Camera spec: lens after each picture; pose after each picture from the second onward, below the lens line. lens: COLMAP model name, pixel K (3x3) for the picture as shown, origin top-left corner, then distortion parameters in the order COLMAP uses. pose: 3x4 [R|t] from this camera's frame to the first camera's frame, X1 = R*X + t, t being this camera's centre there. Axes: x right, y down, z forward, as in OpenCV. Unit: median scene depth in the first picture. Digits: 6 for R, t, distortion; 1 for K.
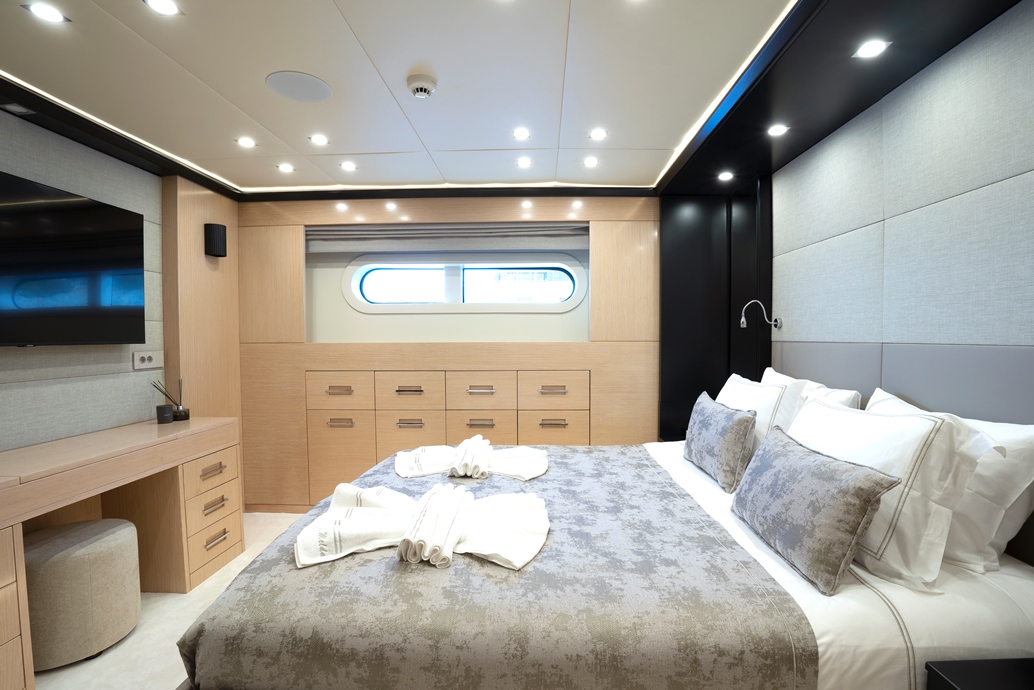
lens RADIAL K [[480.3, 0, 521.5], [0, 480.3, 347.7], [0, 0, 1]] dist [-0.072745, 0.020119]
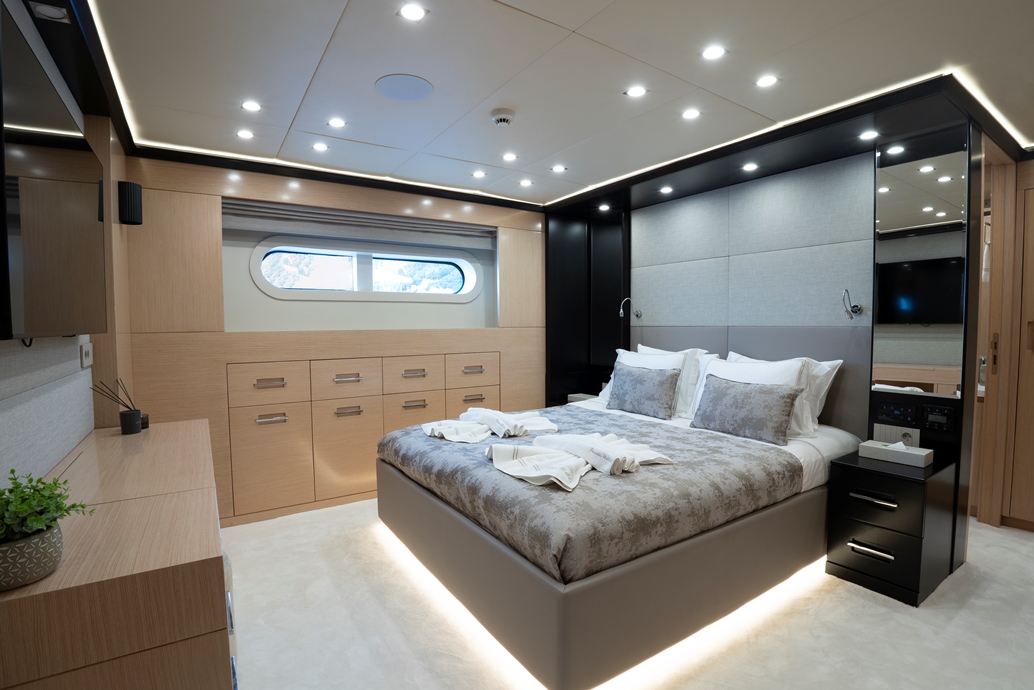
lens RADIAL K [[480.3, 0, 521.5], [0, 480.3, 347.7], [0, 0, 1]] dist [-0.072745, 0.020119]
pose [[0.822892, -0.030210, 0.567394, -0.586467], [0.017089, 0.999450, 0.028430, 0.004546], [-0.567940, -0.013699, 0.822956, -0.025172]]
